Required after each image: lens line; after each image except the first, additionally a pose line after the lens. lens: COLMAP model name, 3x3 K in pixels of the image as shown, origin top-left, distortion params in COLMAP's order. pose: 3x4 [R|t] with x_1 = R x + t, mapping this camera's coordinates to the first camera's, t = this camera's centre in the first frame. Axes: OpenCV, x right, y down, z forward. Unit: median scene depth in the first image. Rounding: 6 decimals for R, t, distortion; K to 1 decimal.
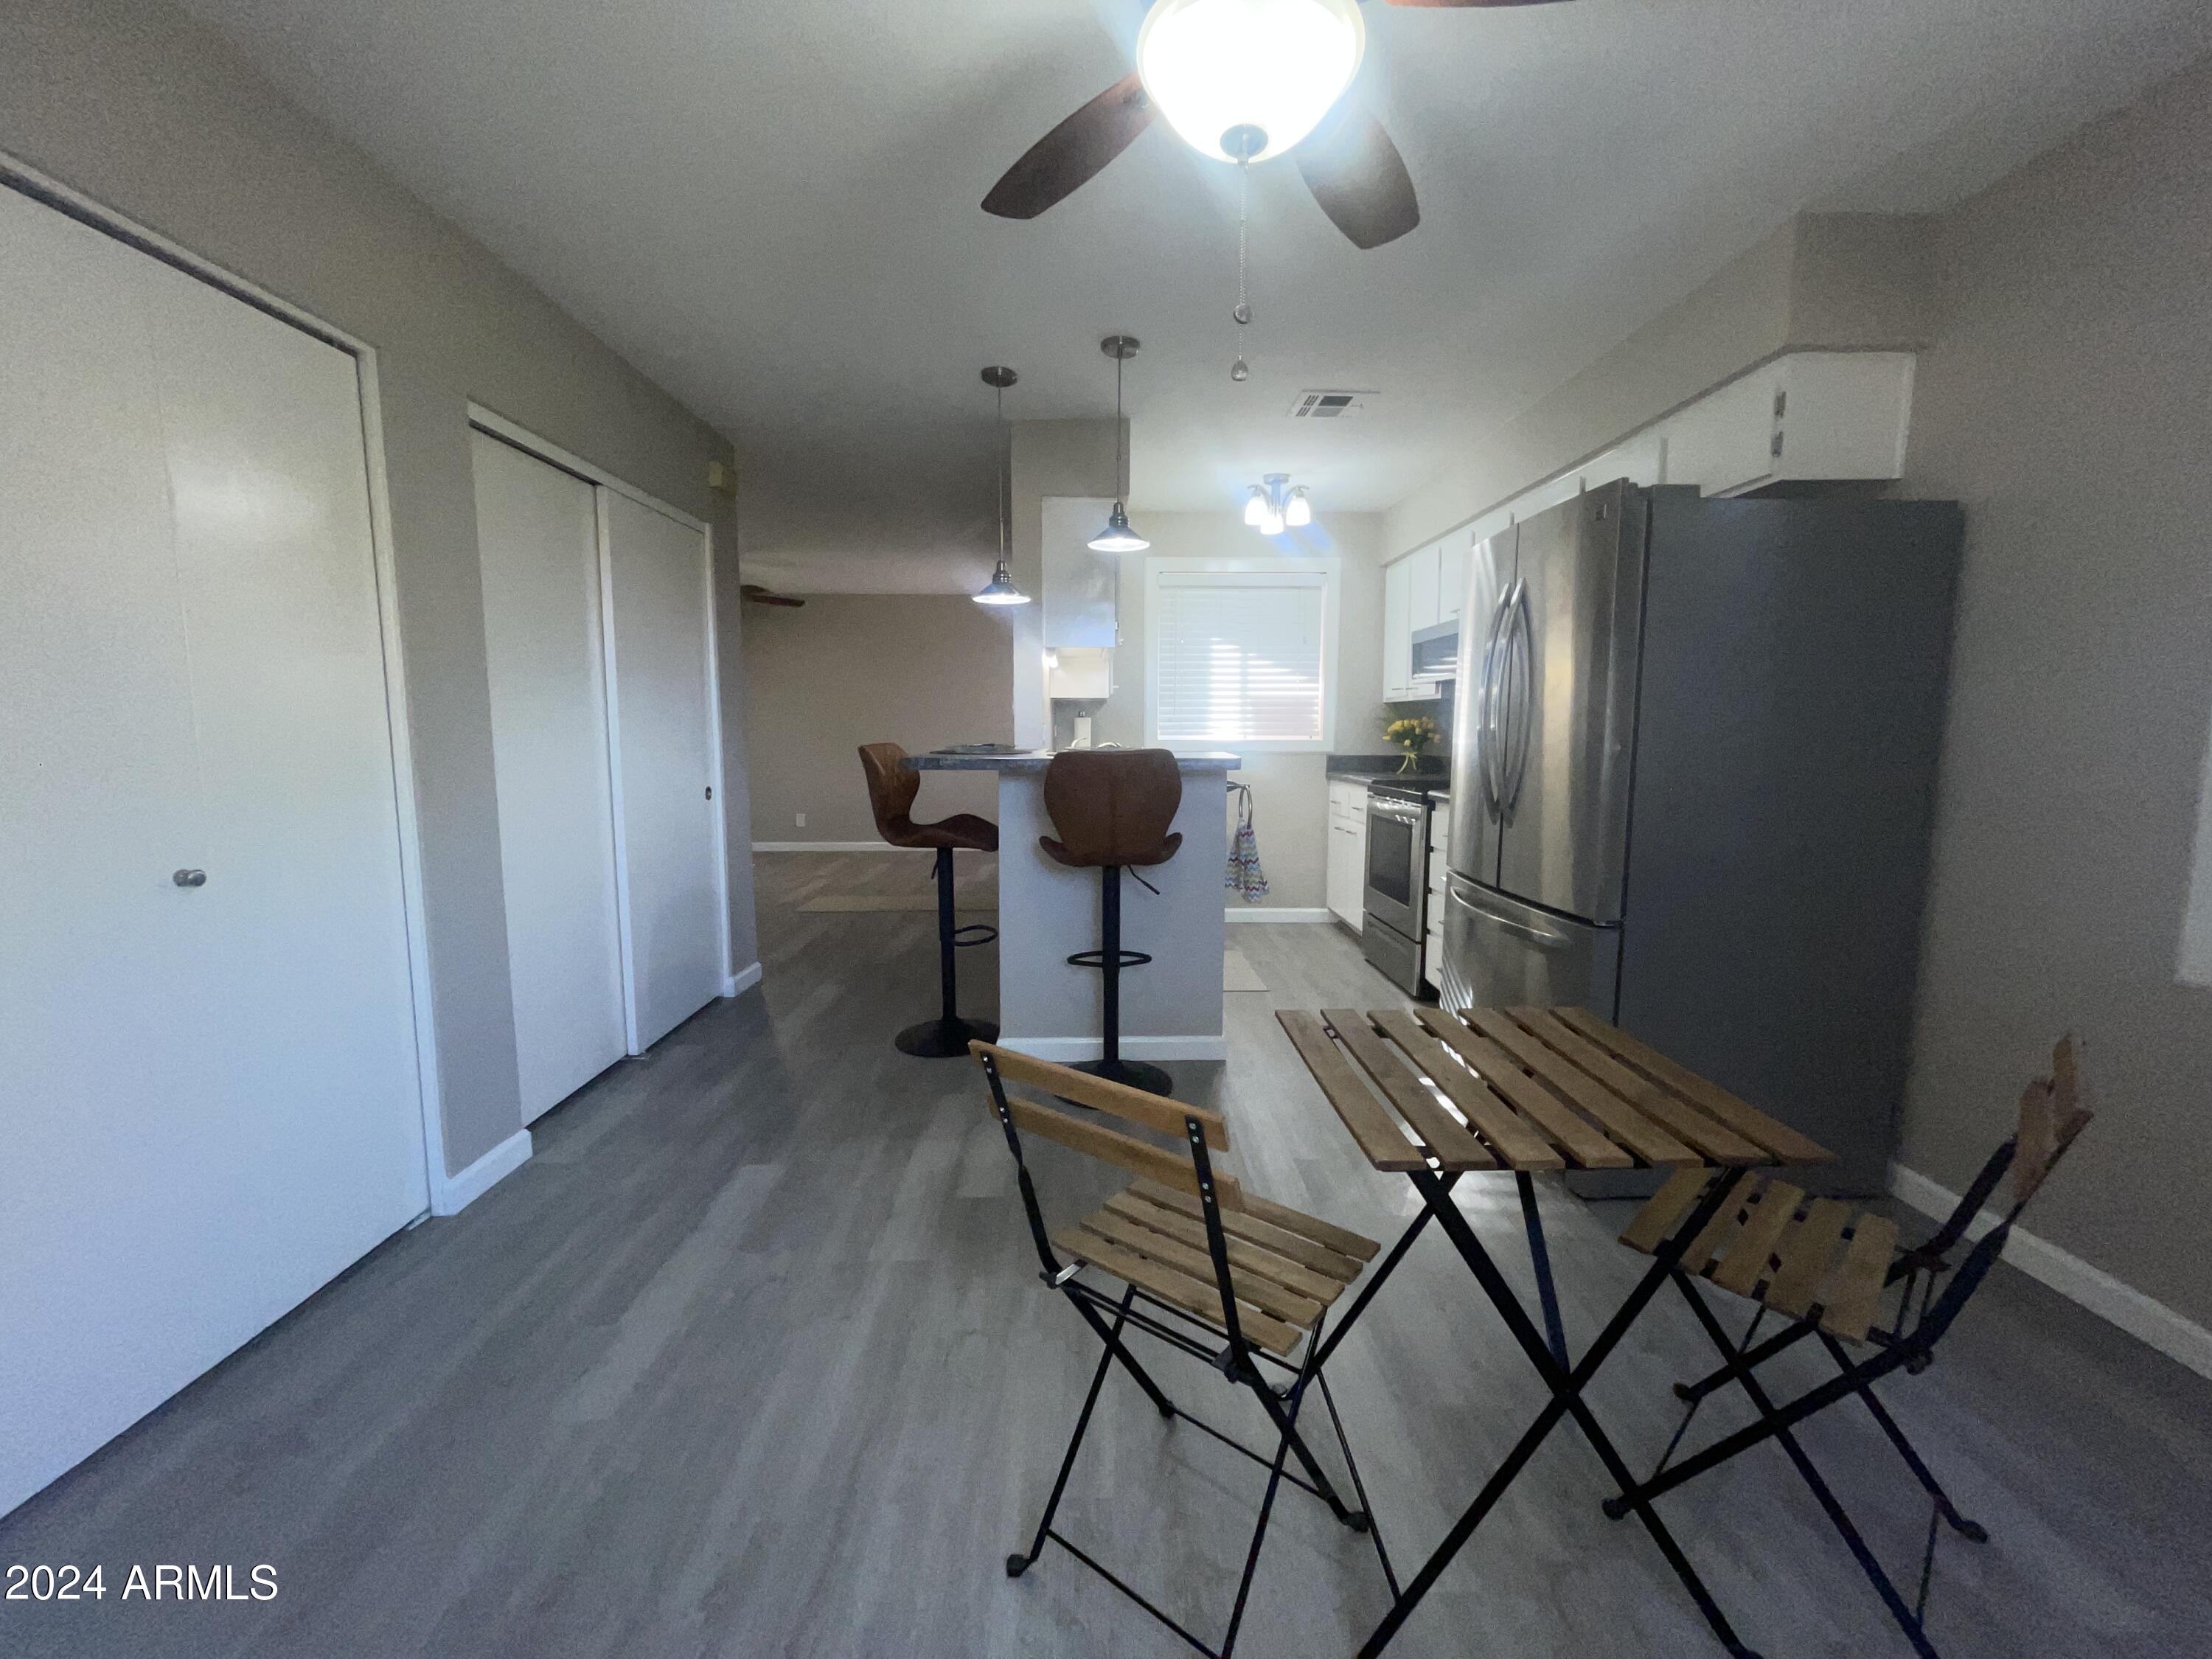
lens RADIAL K [[896.0, 0, 1109.3], [0, 896.0, 831.1], [0, 0, 1]] dist [-0.002384, 0.000341]
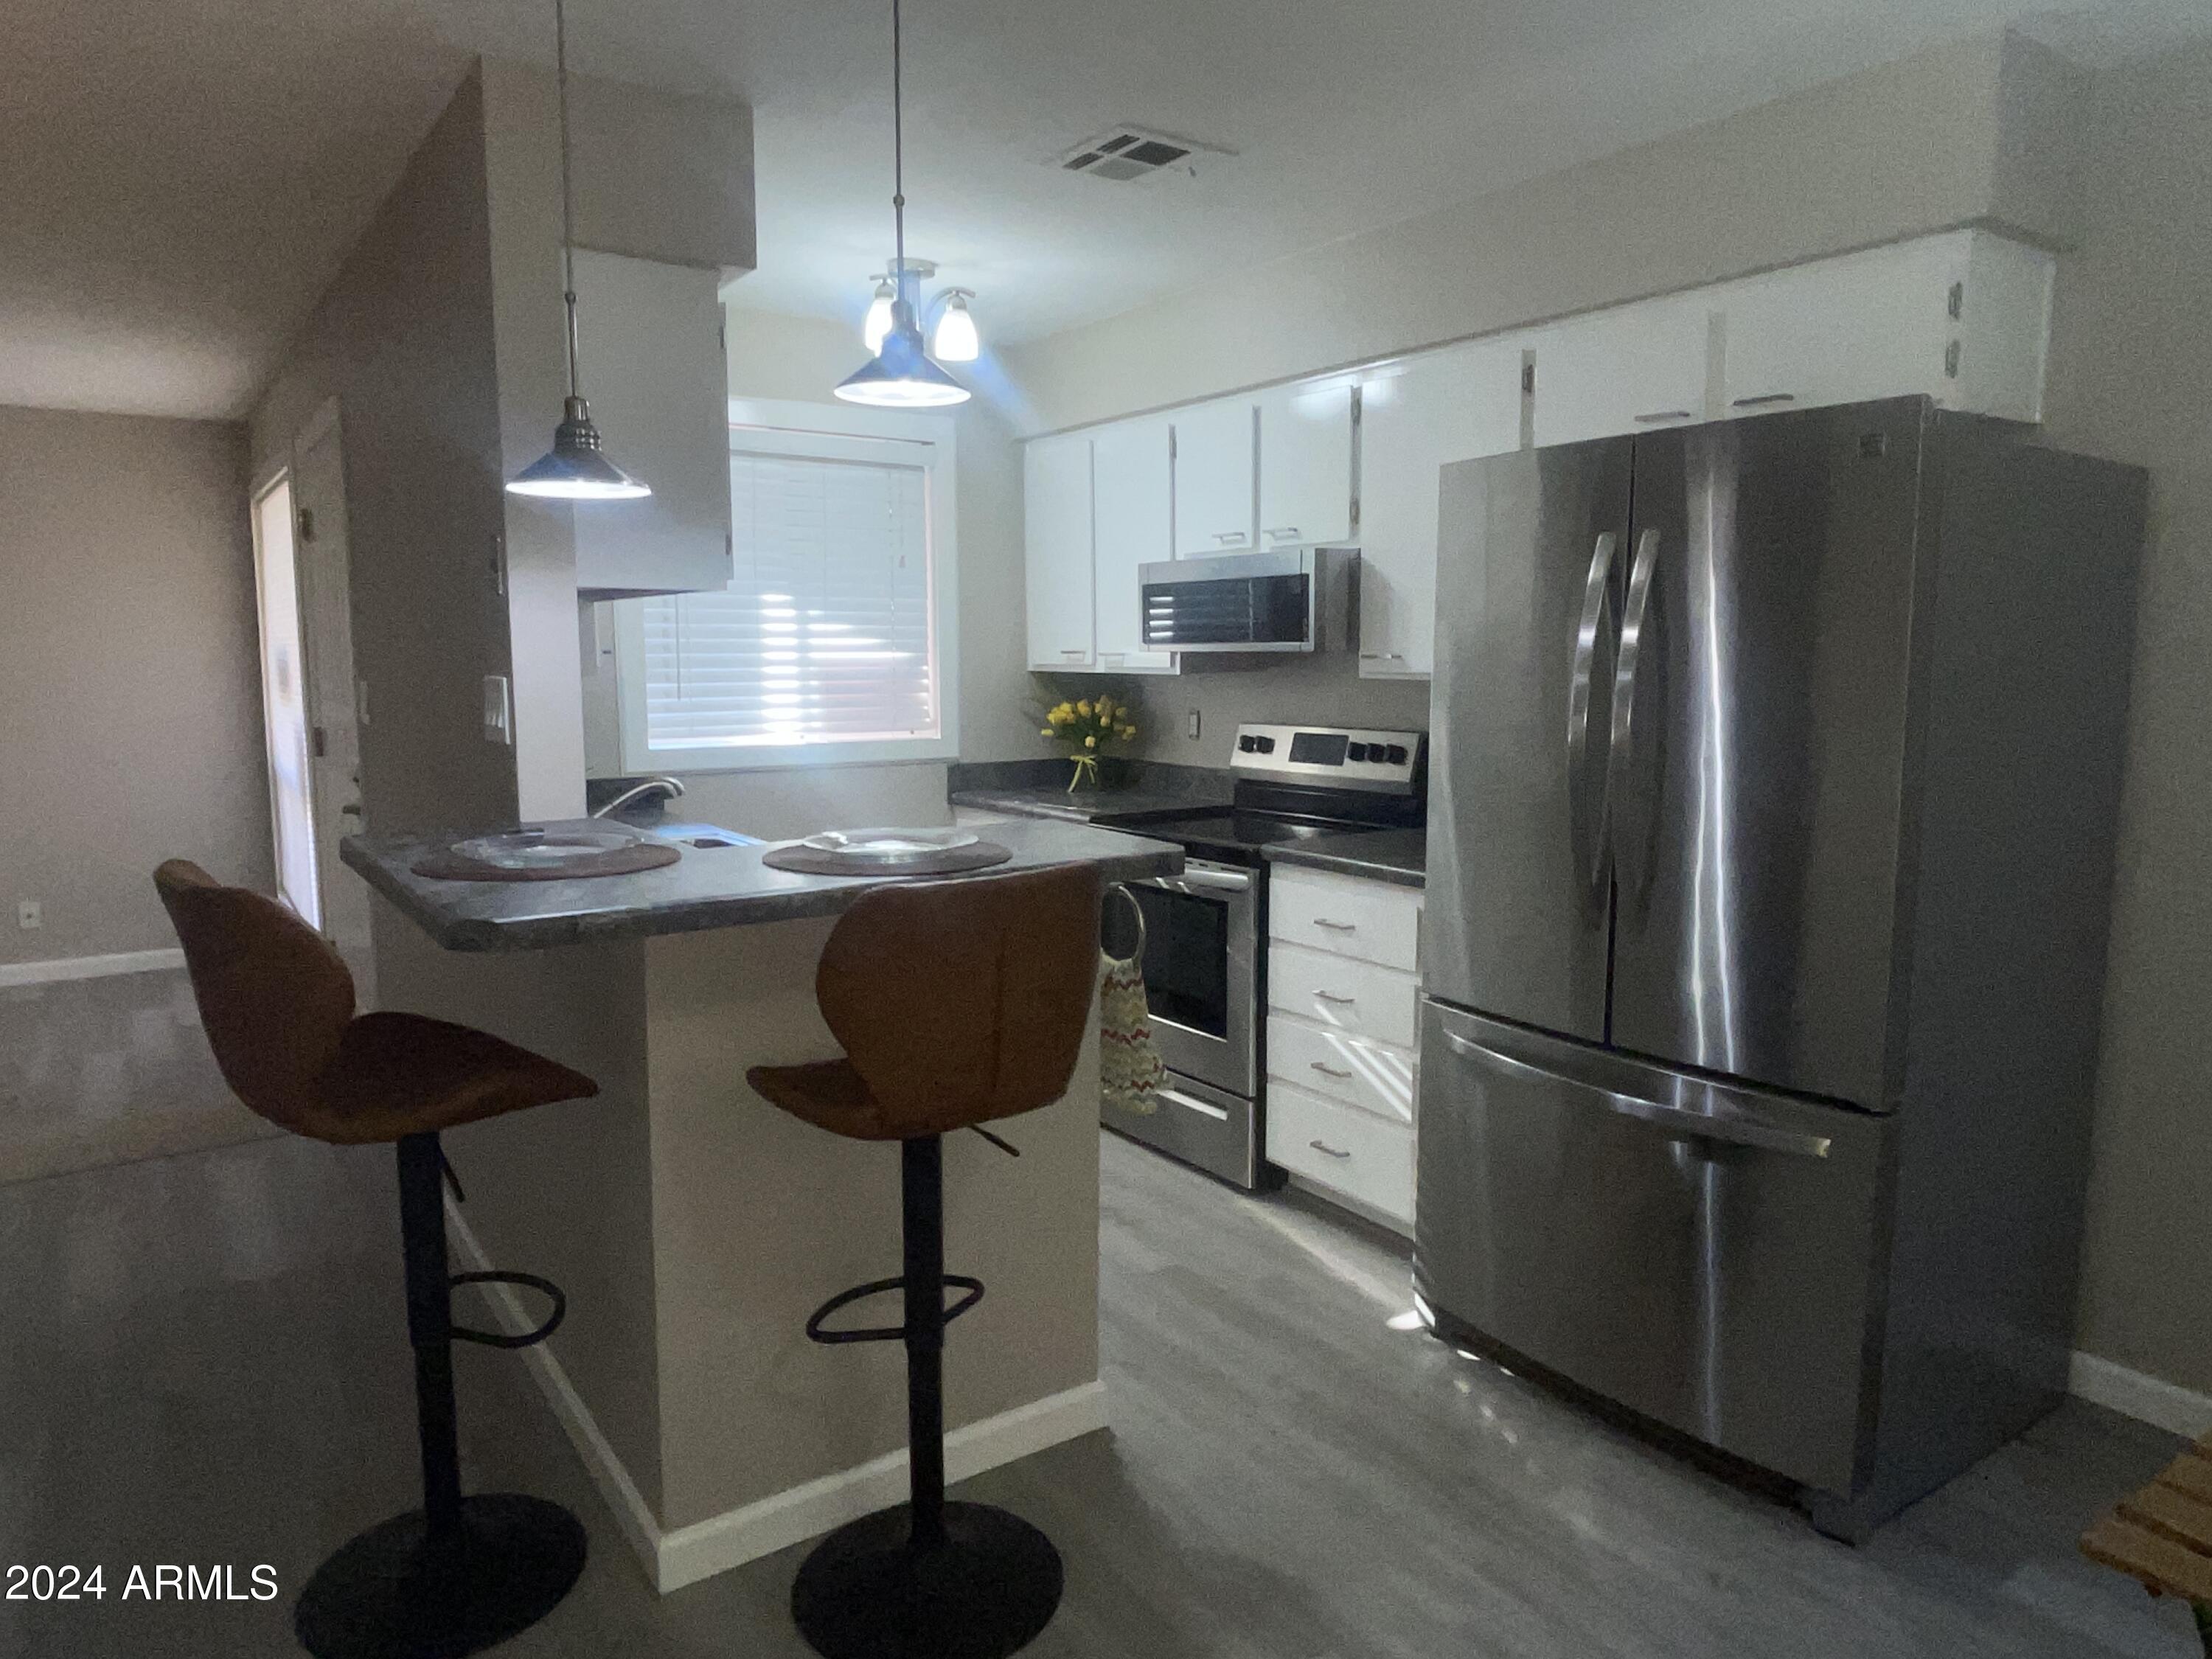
lens RADIAL K [[1423.7, 0, 1105.2], [0, 1423.7, 826.0], [0, 0, 1]] dist [0.013872, -0.013376]
pose [[0.831490, -0.071751, 0.550887, -0.213306], [0.067996, 0.997313, 0.027265, -0.077570], [-0.551363, 0.014788, 0.834134, 0.234036]]
